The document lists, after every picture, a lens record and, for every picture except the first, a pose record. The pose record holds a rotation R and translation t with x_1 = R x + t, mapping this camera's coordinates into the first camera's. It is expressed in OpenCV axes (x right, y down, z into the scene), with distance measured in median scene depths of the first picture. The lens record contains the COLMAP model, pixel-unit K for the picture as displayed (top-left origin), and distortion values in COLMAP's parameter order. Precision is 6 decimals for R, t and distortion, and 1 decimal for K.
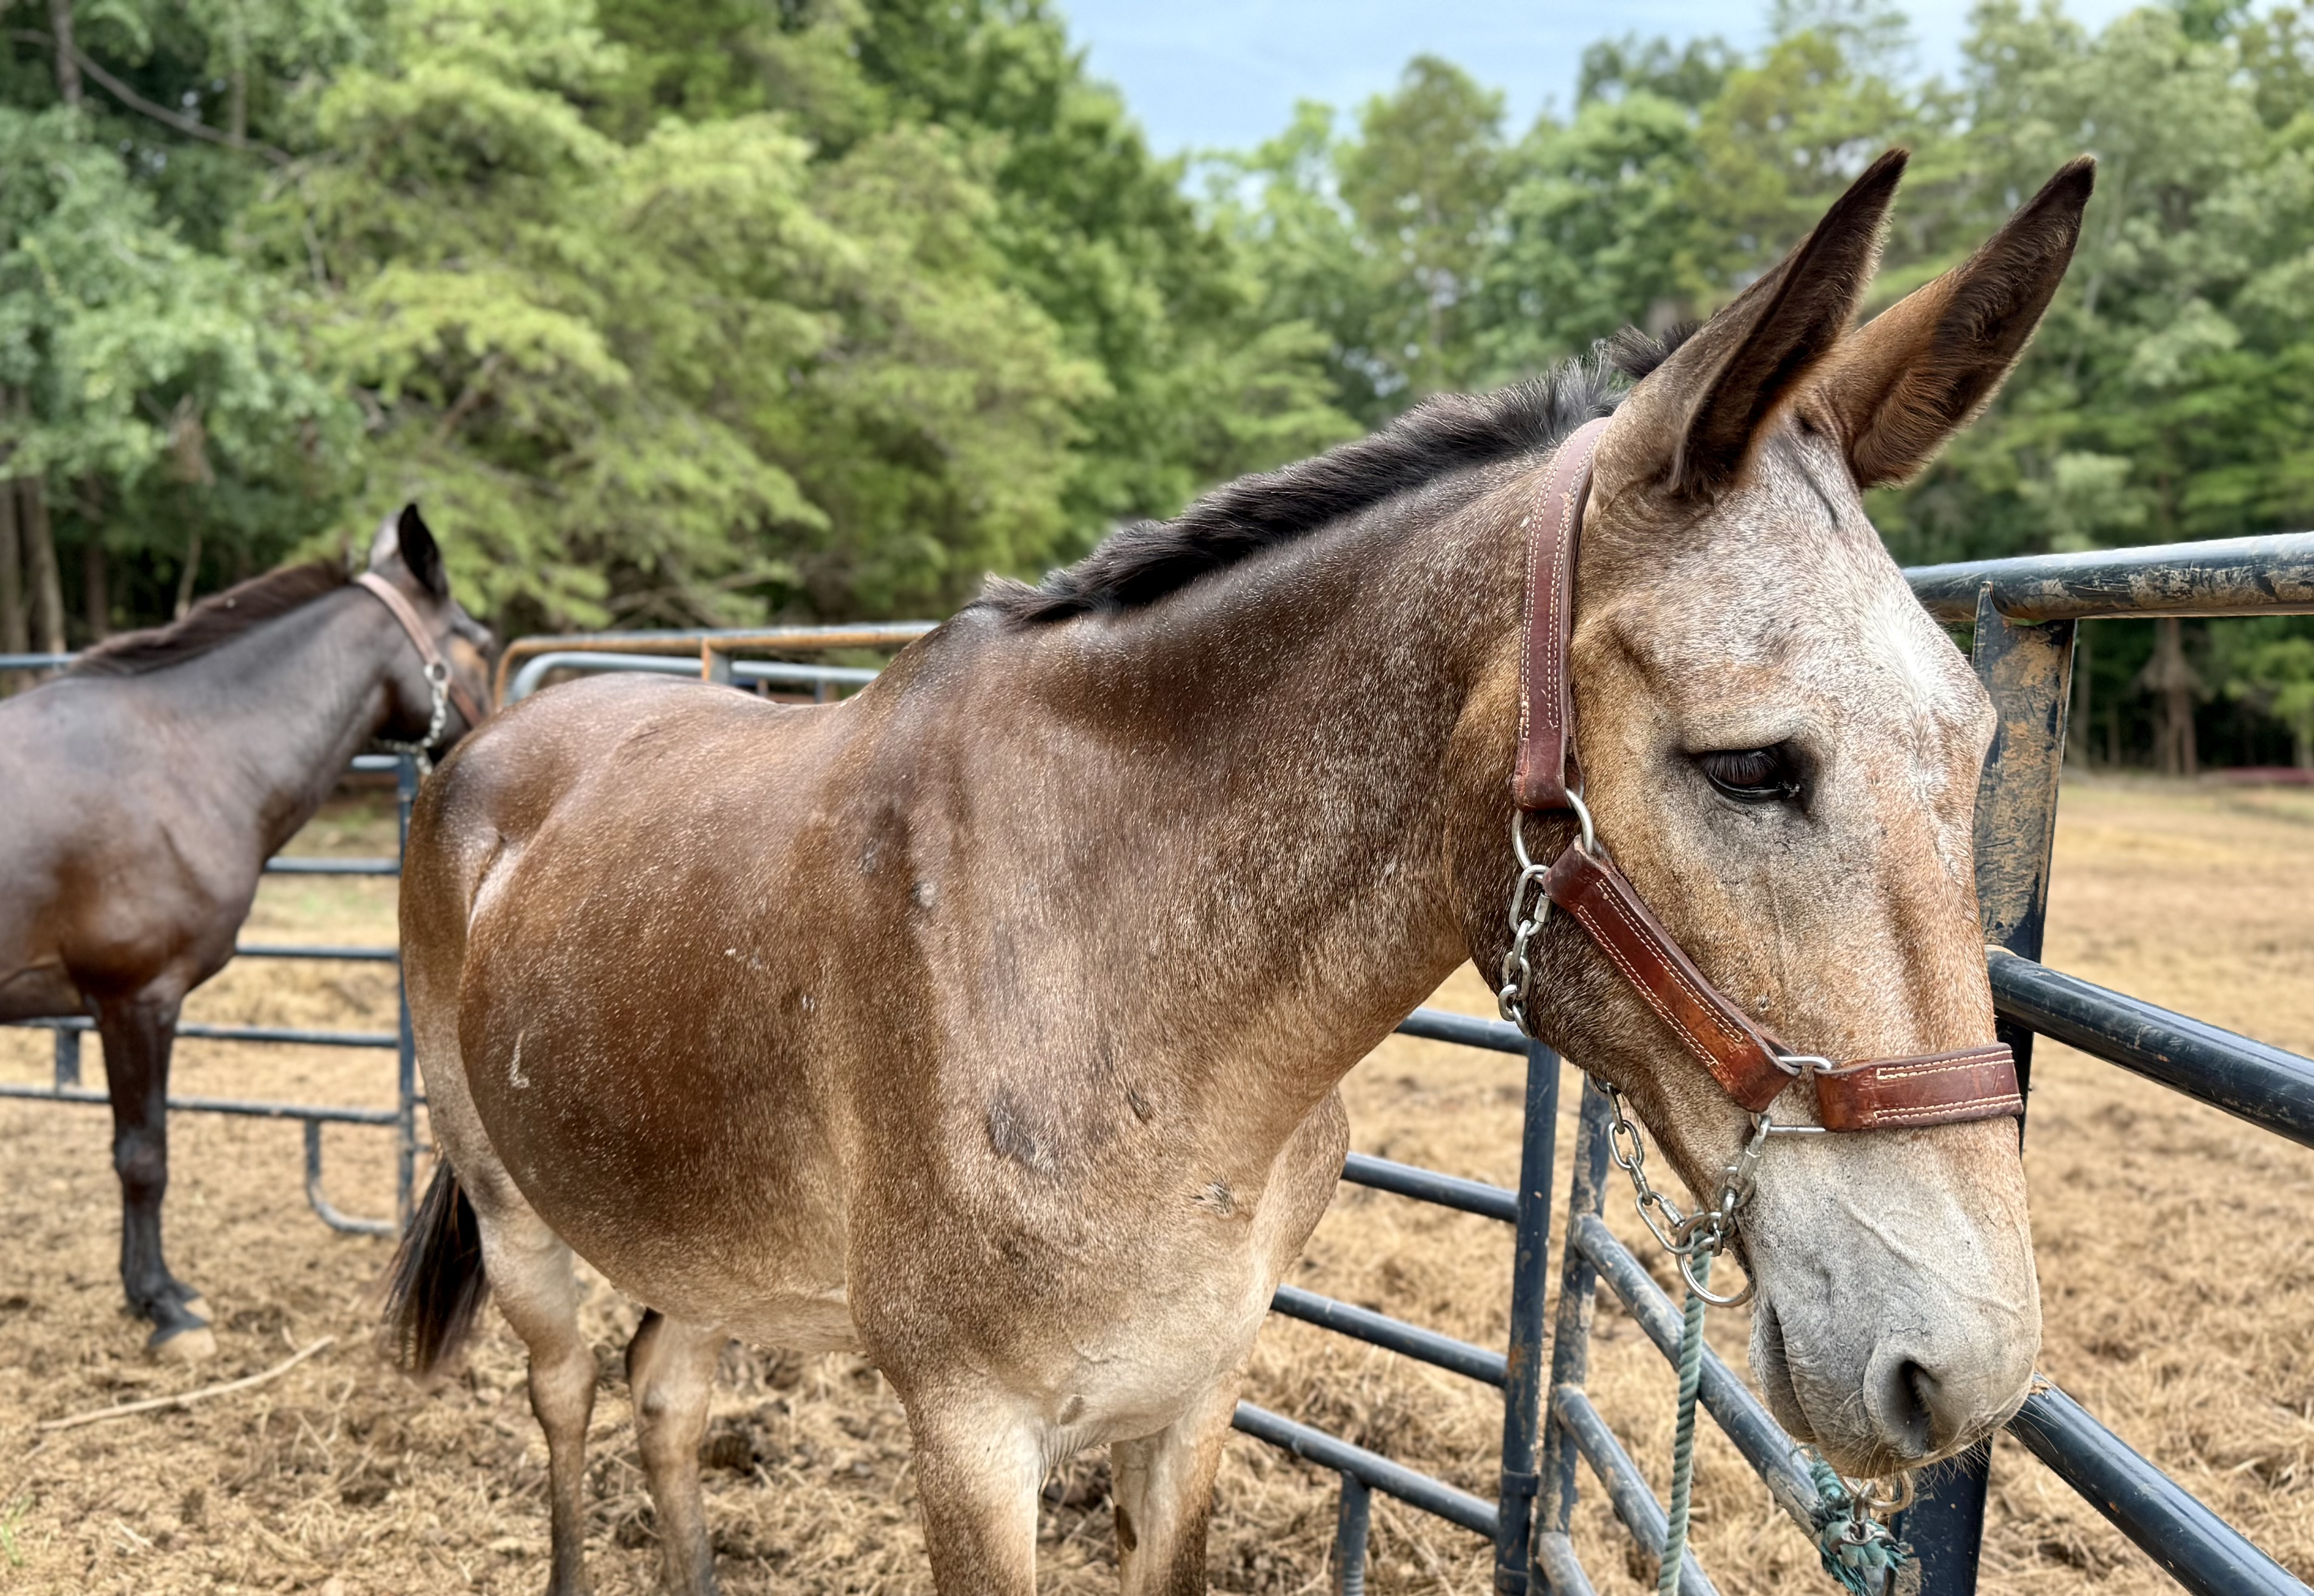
lens RADIAL K [[2227.0, 0, 1144.2], [0, 2227.0, 929.0], [0, 0, 1]] dist [0.008128, 0.000000]
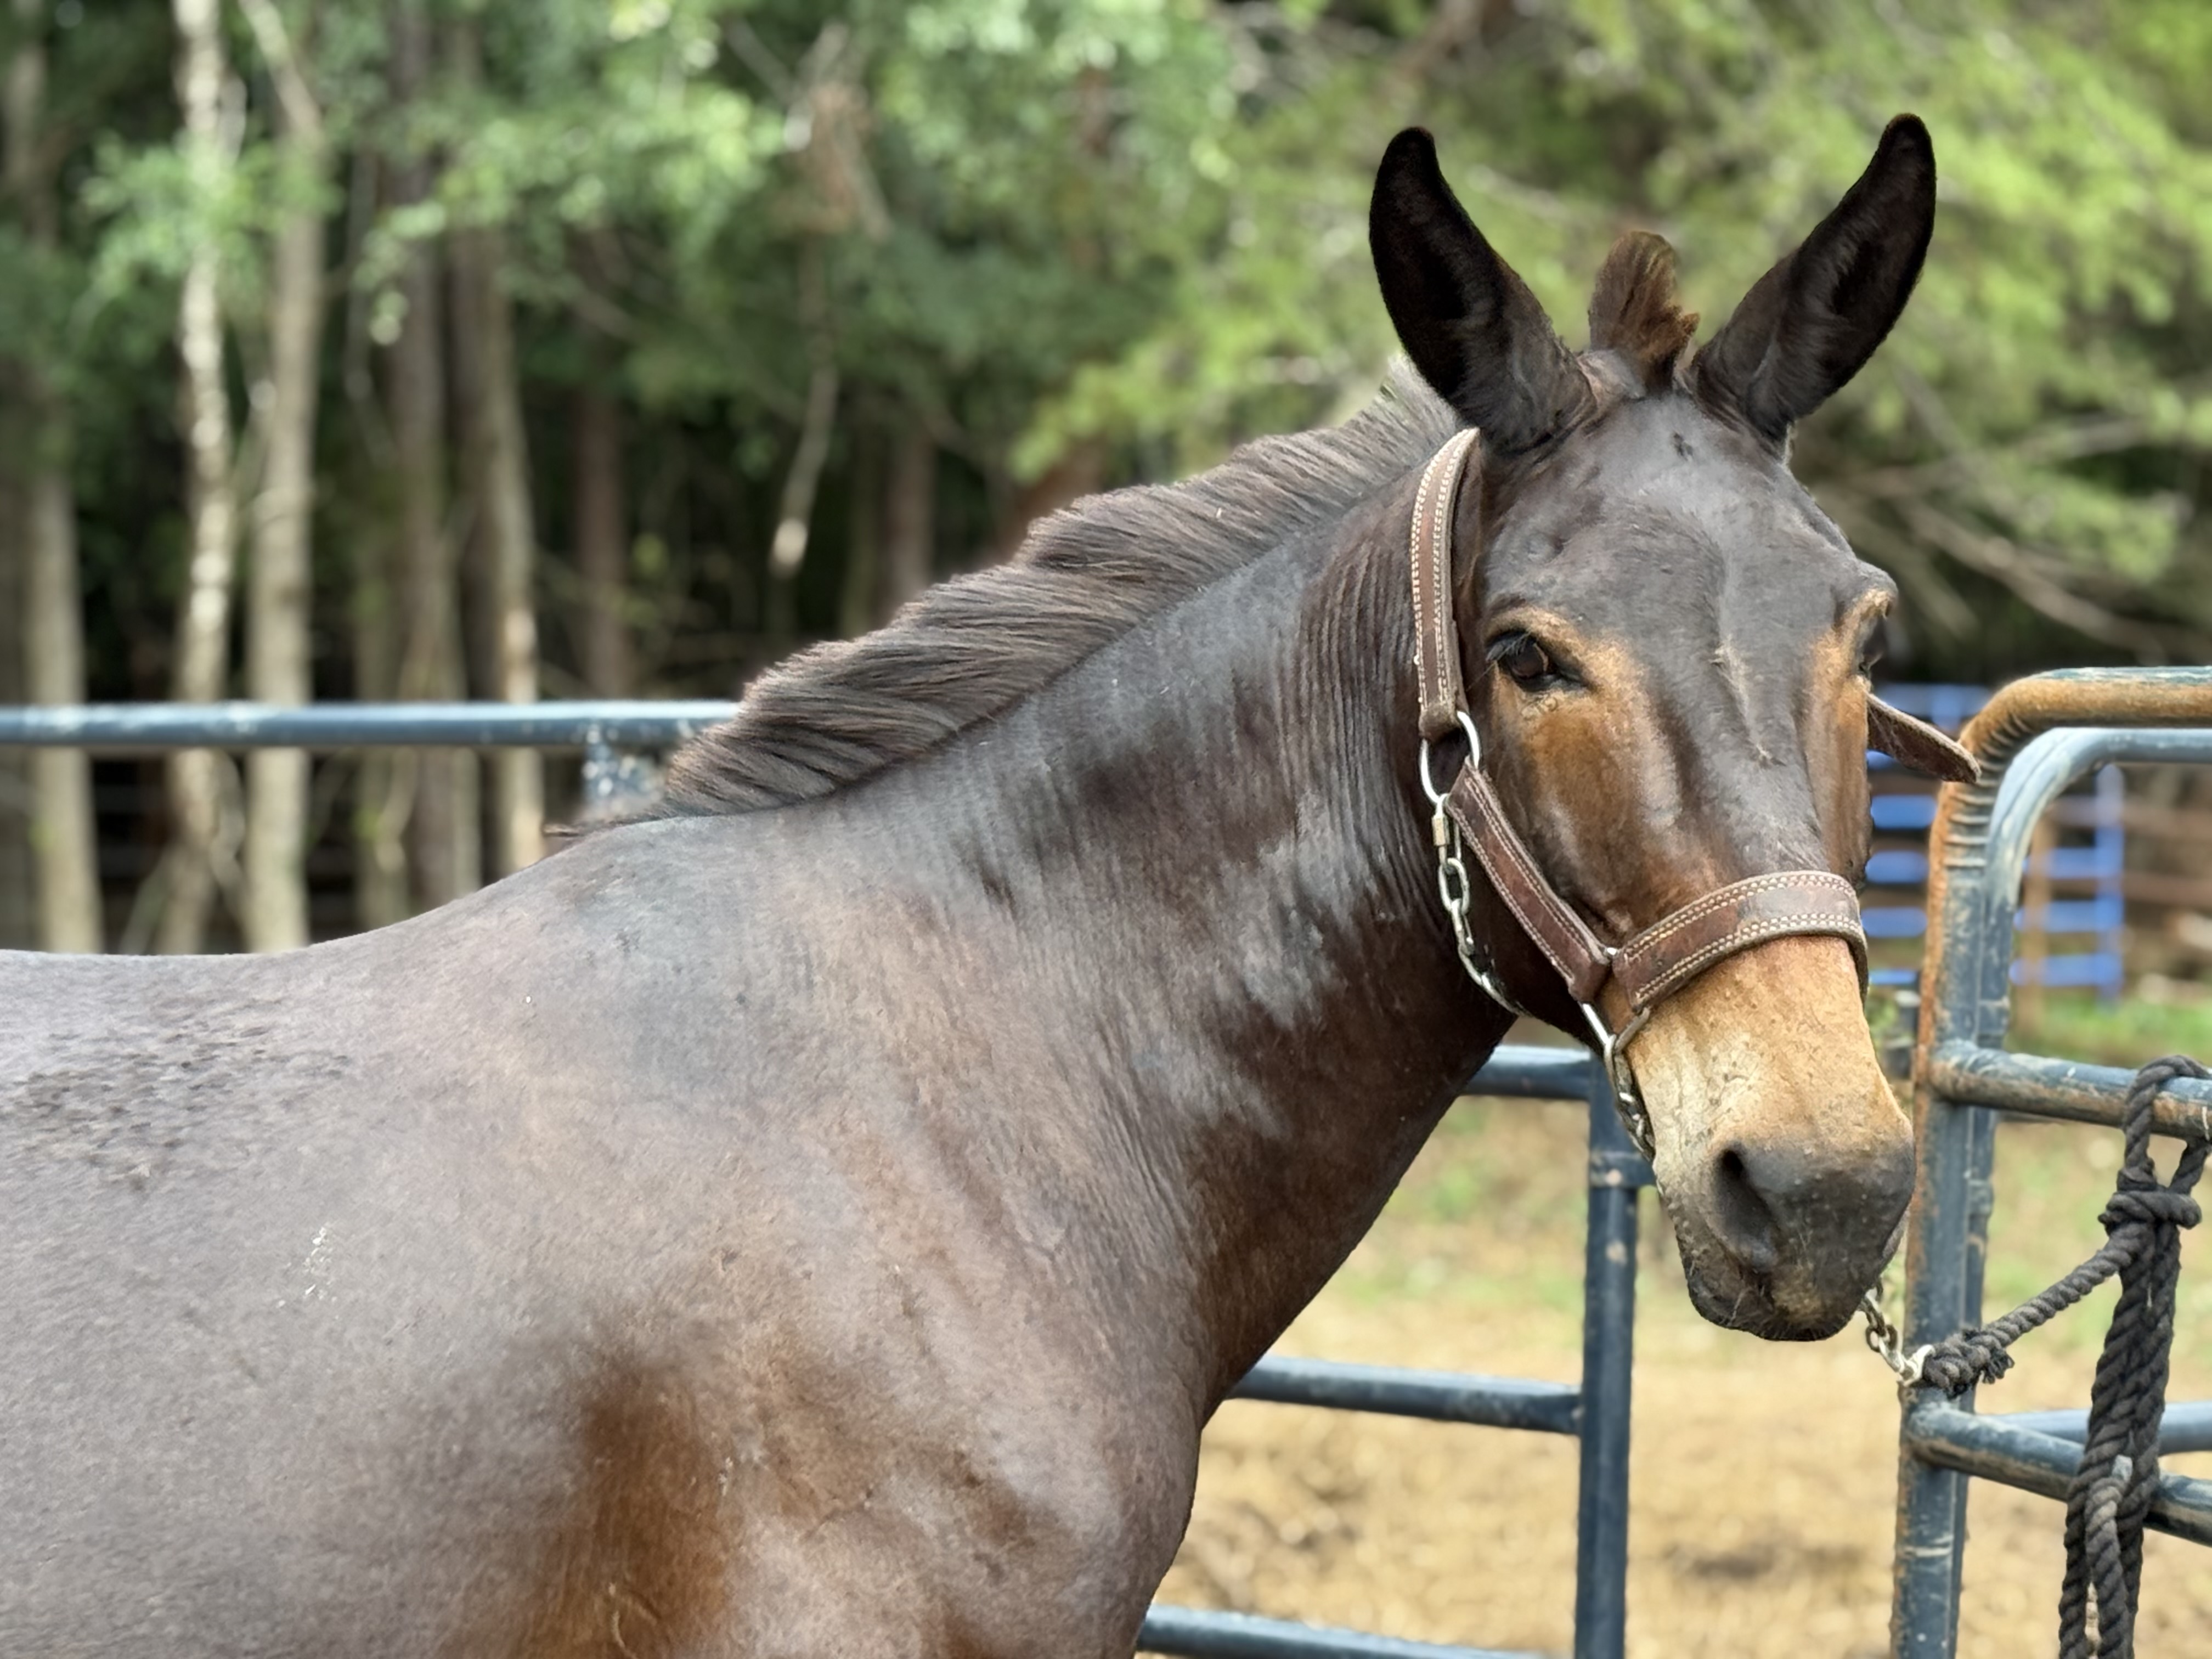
lens RADIAL K [[5305.1, 0, 1105.2], [0, 5305.1, 830.9], [0, 0, 1]] dist [0.381109, 0.000000]
pose [[0.944288, 0.012380, -0.328887, -0.053271], [-0.040054, 0.996187, -0.077504, -0.016127], [0.326673, 0.086359, 0.941184, 0.096788]]
